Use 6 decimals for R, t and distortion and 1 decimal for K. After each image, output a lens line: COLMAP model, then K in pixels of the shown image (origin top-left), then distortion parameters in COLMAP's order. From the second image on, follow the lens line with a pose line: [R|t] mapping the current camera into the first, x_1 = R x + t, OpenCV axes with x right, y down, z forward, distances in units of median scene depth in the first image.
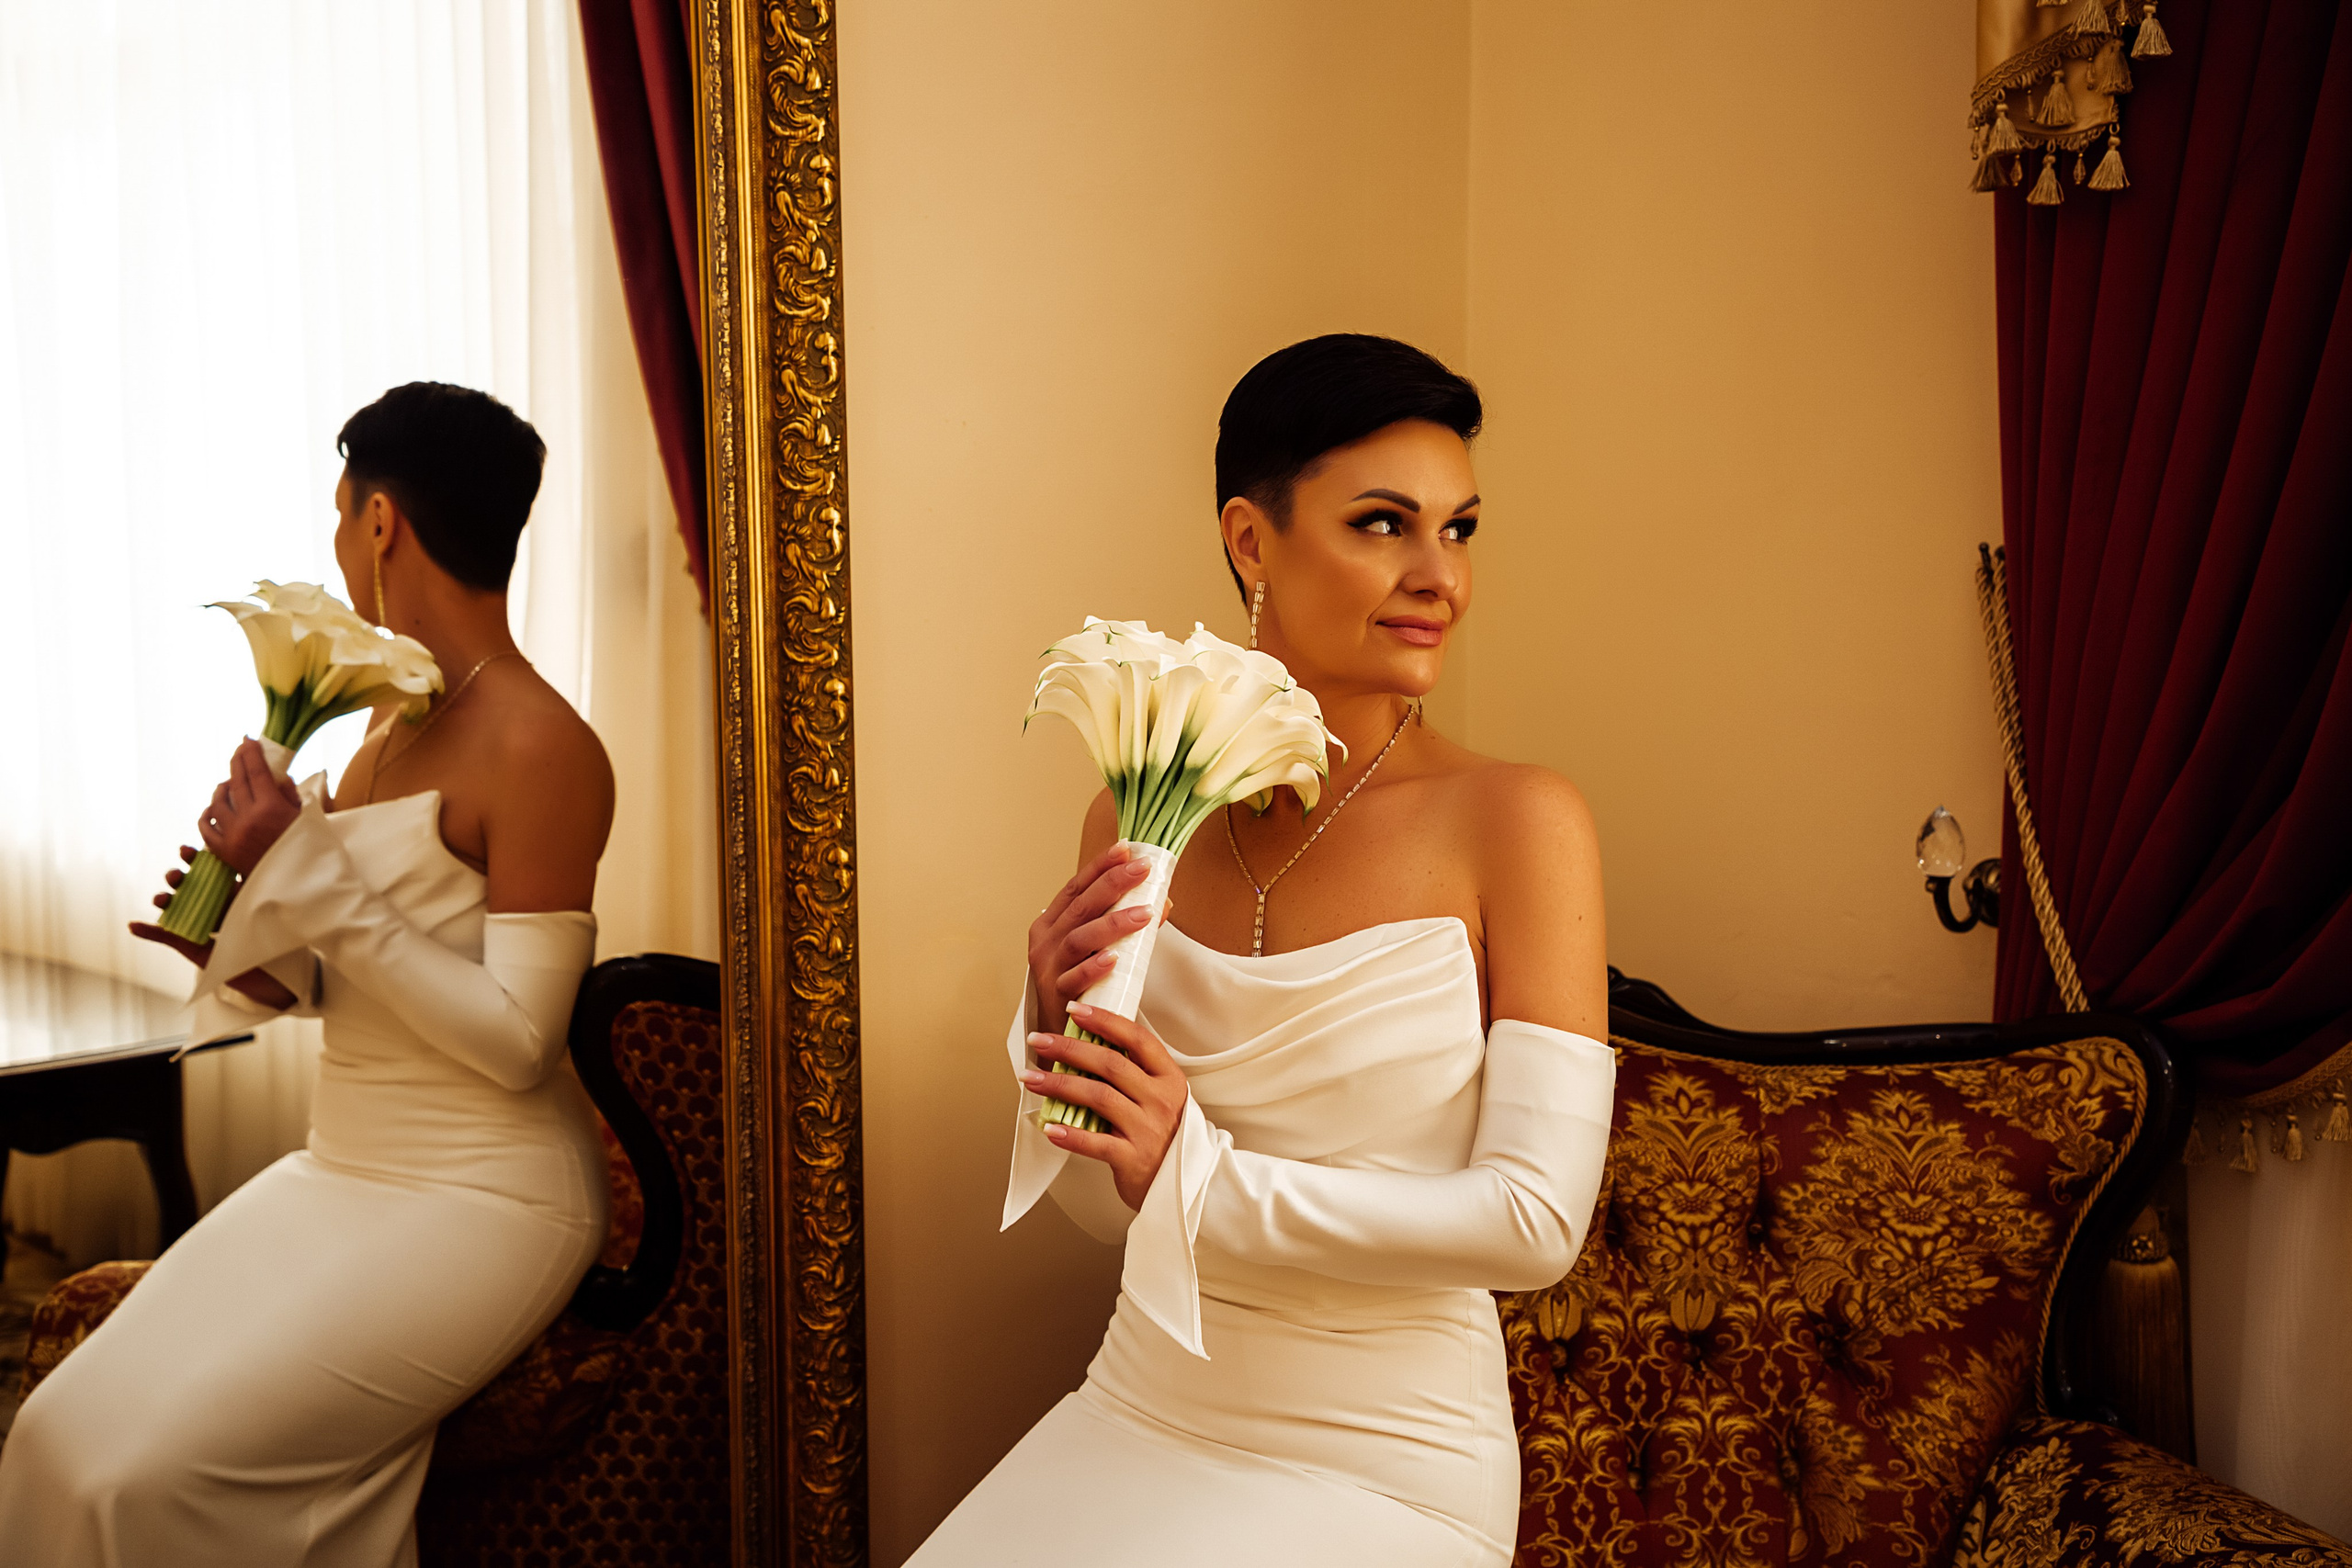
lens RADIAL K [[2858.8, 0, 1176.0], [0, 2858.8, 784.0], [0, 0, 1]] dist [0.156476, 0.007329]
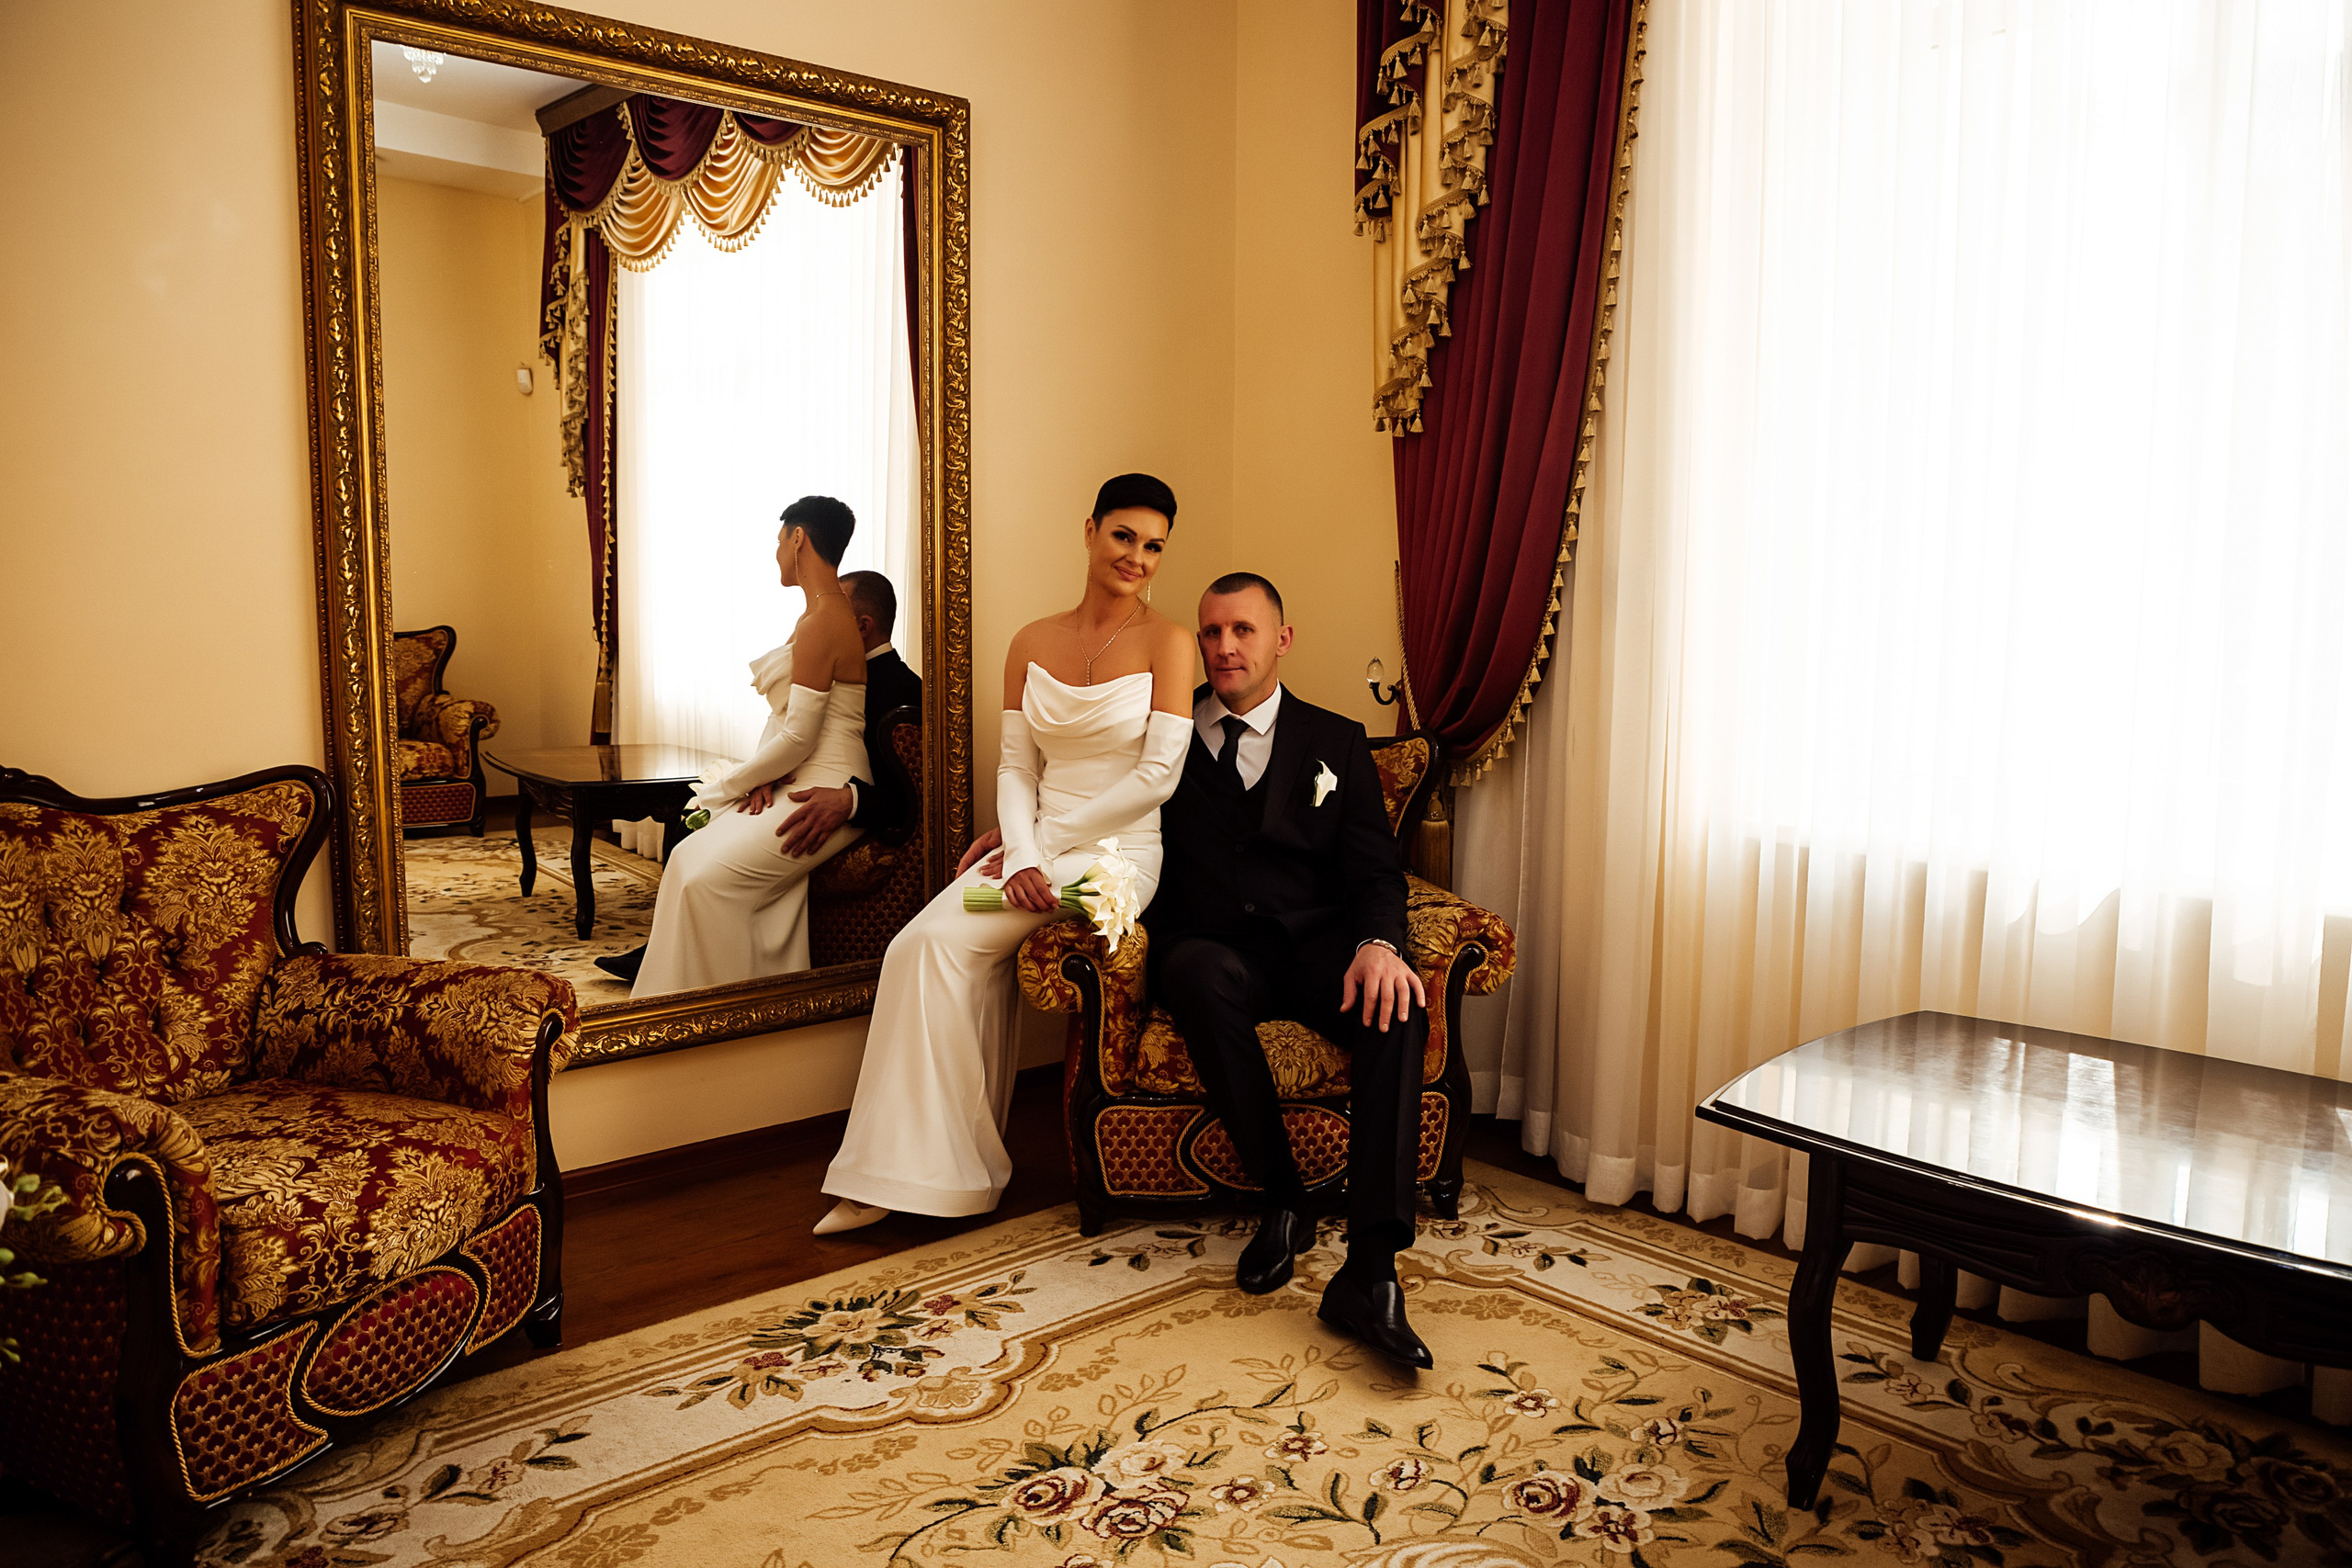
lens RADIAL K [[1651.1, 0, 1174.5], [0, 1651.1, 770.7], [0, 0, 1]] dist [-0.074536, 0.044379]
pose [[0.996400, 0.024734, -0.081083, 0.218577], [-0.024218, 0.999680, 0.007339, 0.114438], [0.081239, -0.005348, 0.996680, -0.586602]]
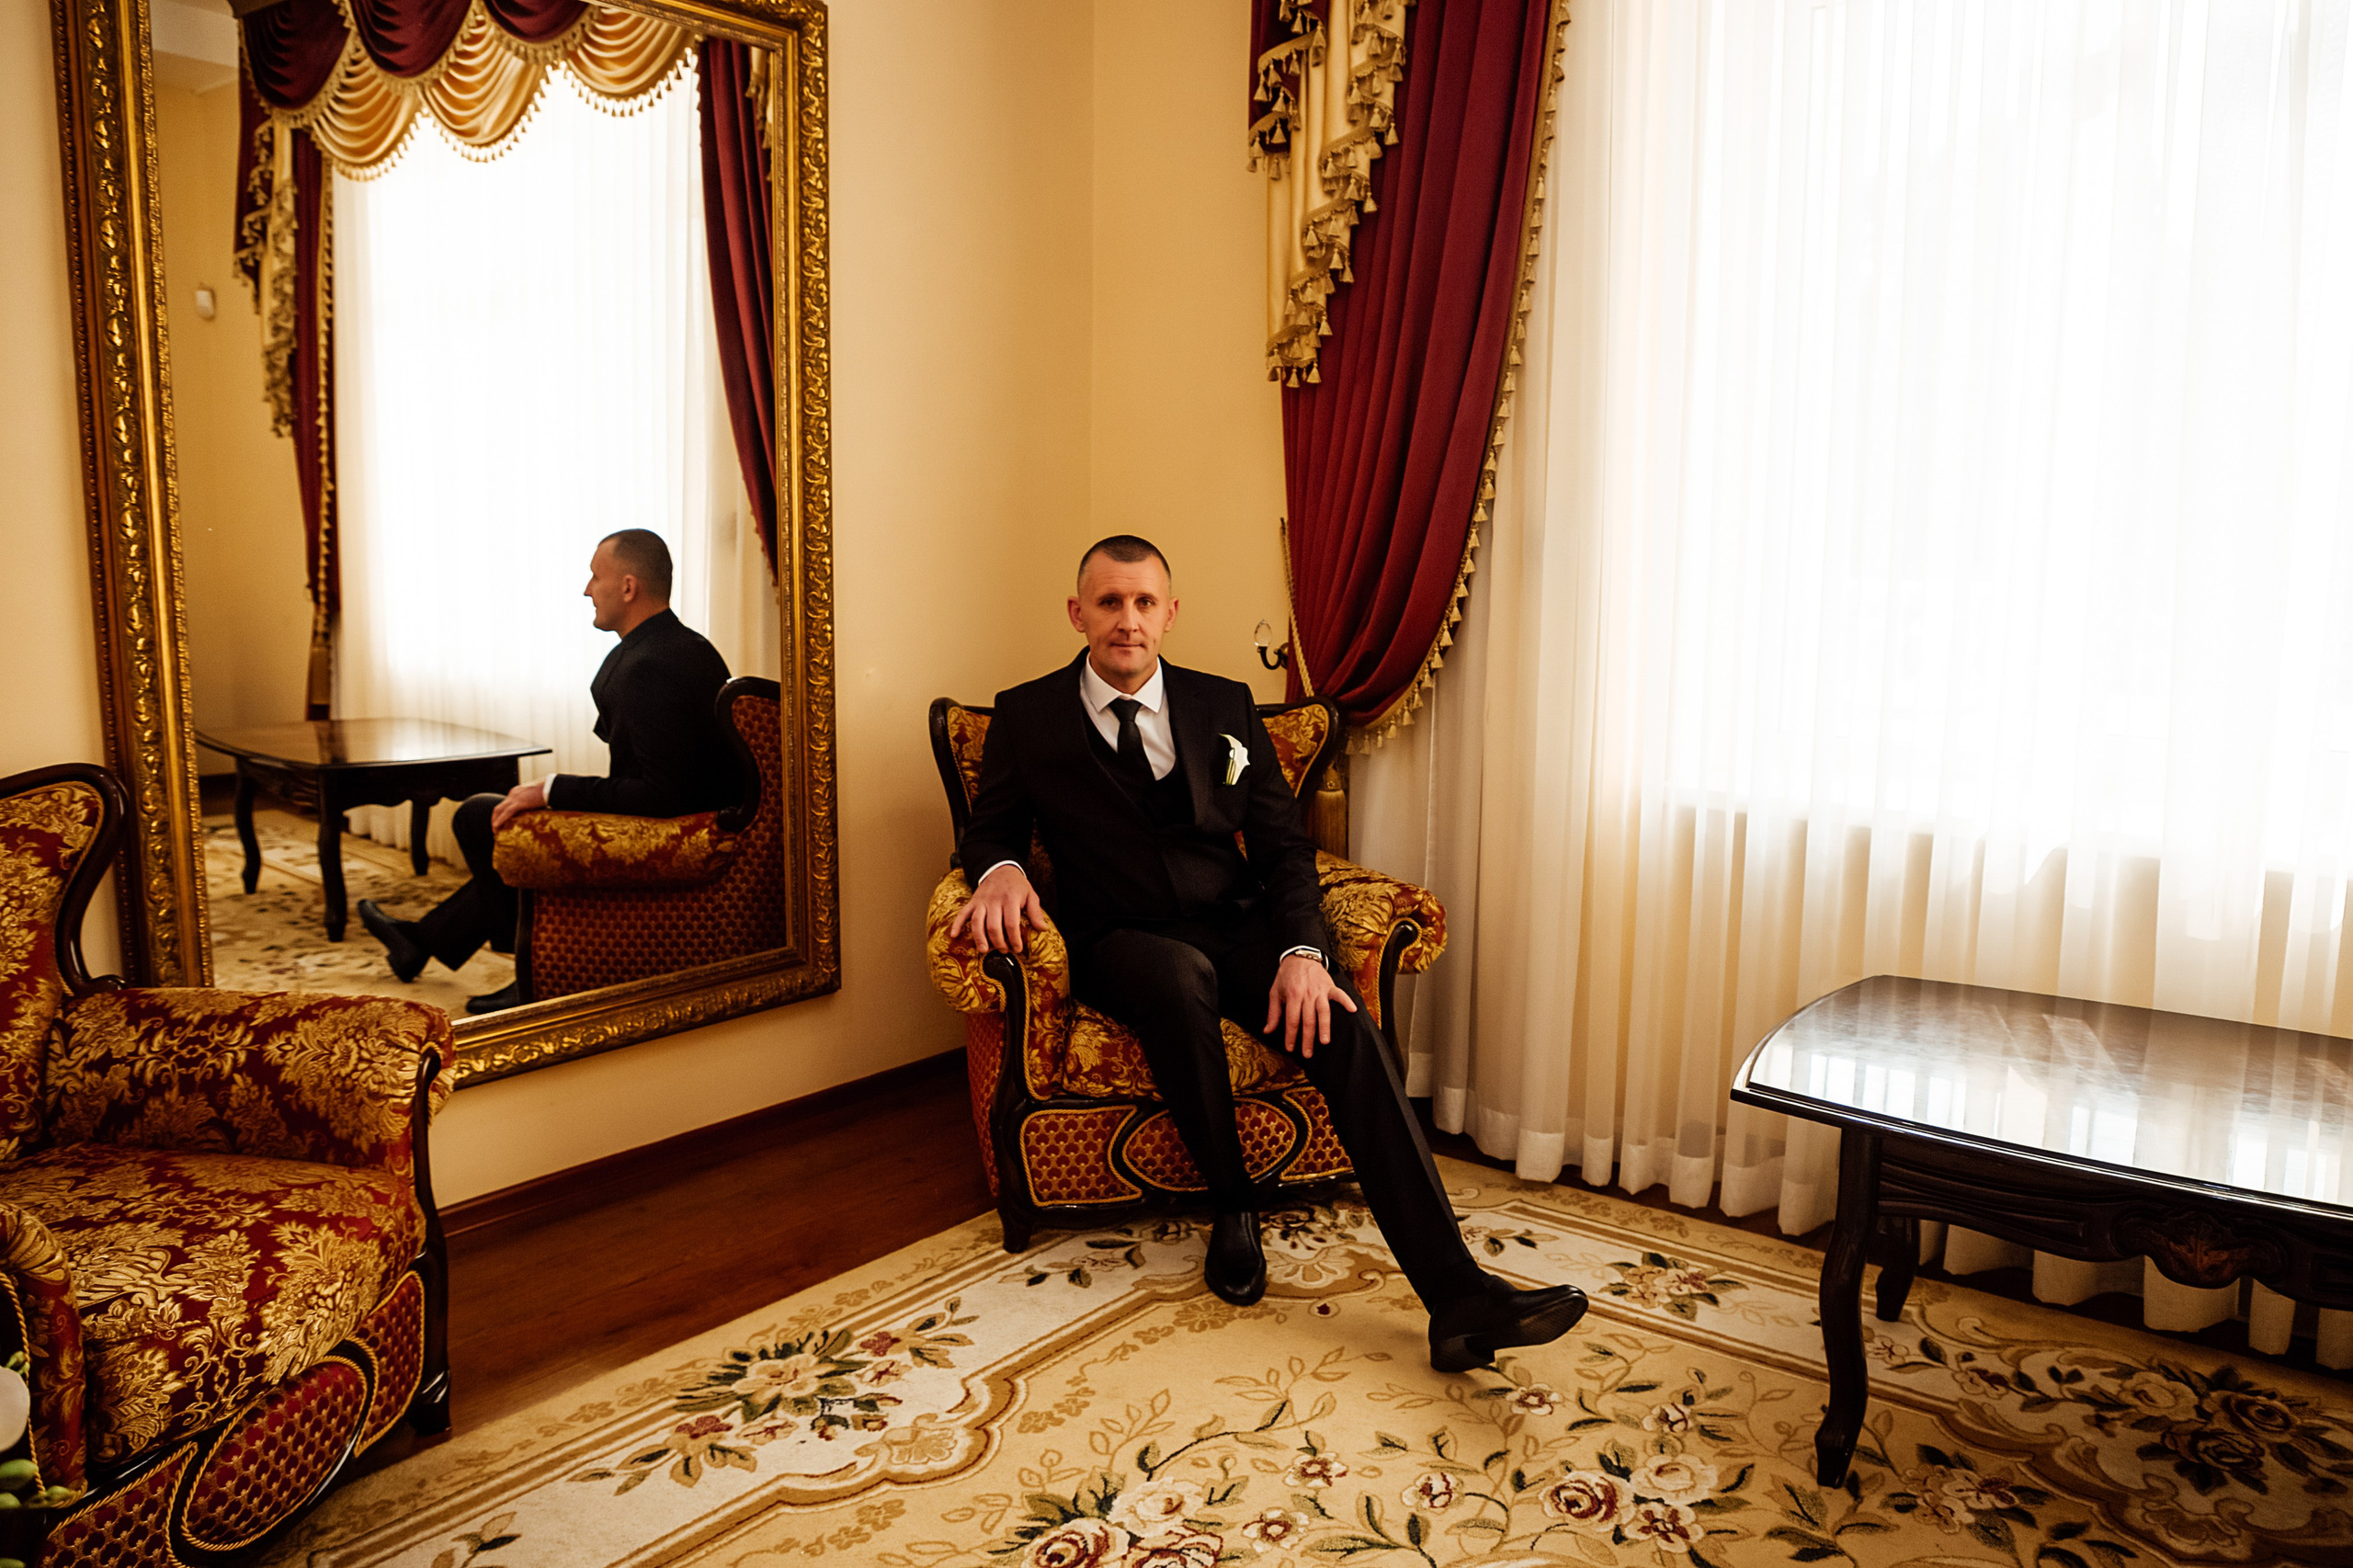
lens RADIAL K [[1691.6, 0, 1189.1], [0, 1691.6, 772.3], [0, 0, 1]] dist [-0.072195, 0.039522]
pose [[0.994283, 0.005273, 0.106651, 0.042474], [-0.008785, 0.999433, 0.032490, 0.101537], [-0.106419, -0.033241, 0.993766, -0.520279]]
